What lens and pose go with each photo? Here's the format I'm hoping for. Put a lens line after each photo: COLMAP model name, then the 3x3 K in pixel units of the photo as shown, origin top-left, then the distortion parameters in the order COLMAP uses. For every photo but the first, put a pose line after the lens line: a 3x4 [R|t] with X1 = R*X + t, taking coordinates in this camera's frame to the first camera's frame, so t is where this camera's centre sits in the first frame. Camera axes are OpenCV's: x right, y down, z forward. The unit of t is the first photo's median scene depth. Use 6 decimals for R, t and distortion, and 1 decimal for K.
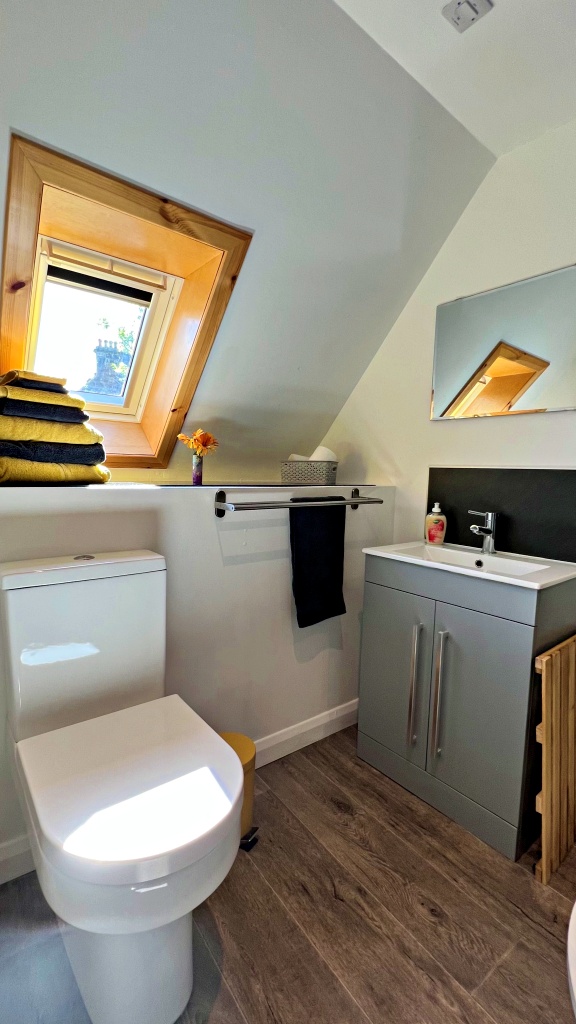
lens RADIAL K [[436.9, 0, 288.0], [0, 436.9, 512.0], [0, 0, 1]] dist [0.000161, -0.000471]
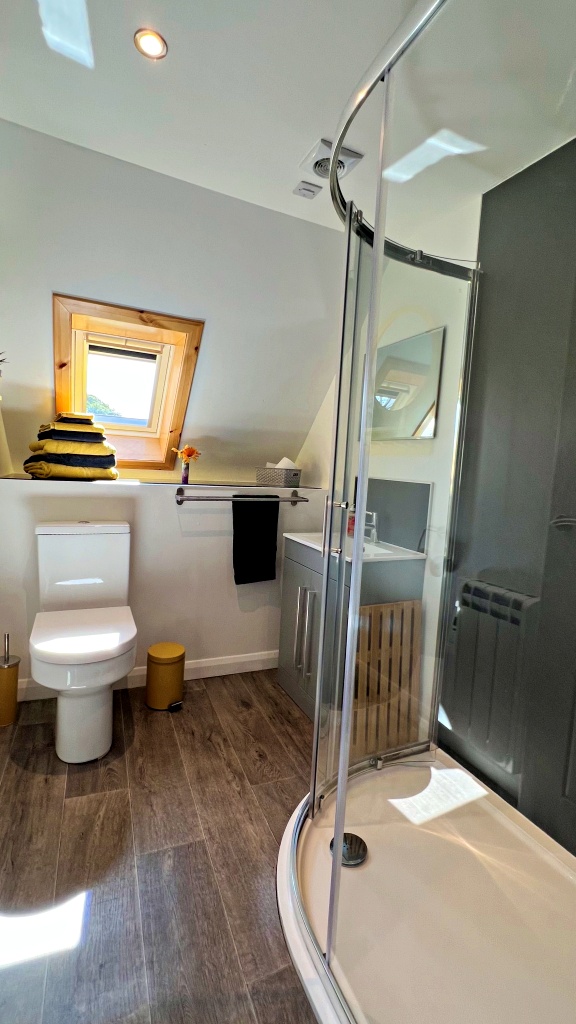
lens RADIAL K [[436.9, 0, 288.0], [0, 436.9, 512.0], [0, 0, 1]] dist [0.000161, -0.000471]
pose [[0.972149, 0.054919, -0.227838, 0.581798], [-0.054121, 0.998487, 0.009752, 0.002190], [0.228029, 0.002850, 0.973650, -0.419869]]
